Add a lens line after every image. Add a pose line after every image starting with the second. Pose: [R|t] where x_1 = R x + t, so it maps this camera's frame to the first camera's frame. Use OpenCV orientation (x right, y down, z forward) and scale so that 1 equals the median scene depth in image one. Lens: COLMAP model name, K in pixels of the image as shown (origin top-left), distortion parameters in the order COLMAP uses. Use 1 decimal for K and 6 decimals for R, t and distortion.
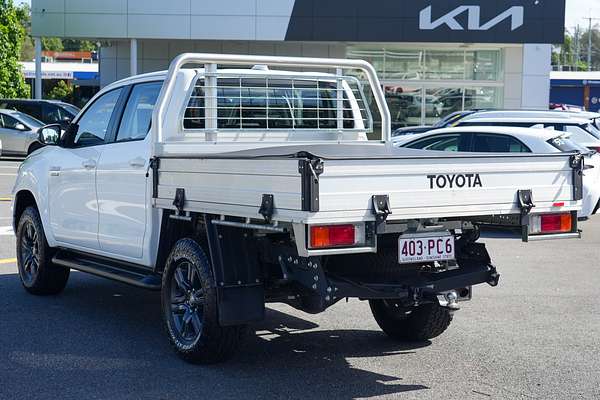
lens RADIAL K [[1091.7, 0, 298.9], [0, 1091.7, 197.3], [0, 0, 1]] dist [0.157855, 0.000000]
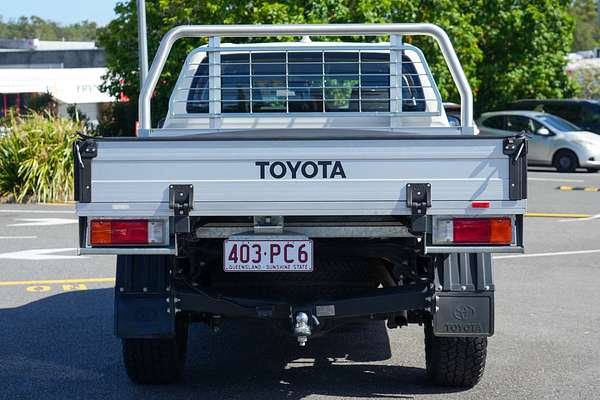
lens RADIAL K [[1329.3, 0, 301.0], [0, 1329.3, 201.1], [0, 0, 1]] dist [0.094334, 0.000000]
pose [[0.852753, 0.016709, -0.522046, 0.604732], [-0.025319, 0.999636, -0.009364, 0.015354], [0.521700, 0.021203, 0.852866, 0.184155]]
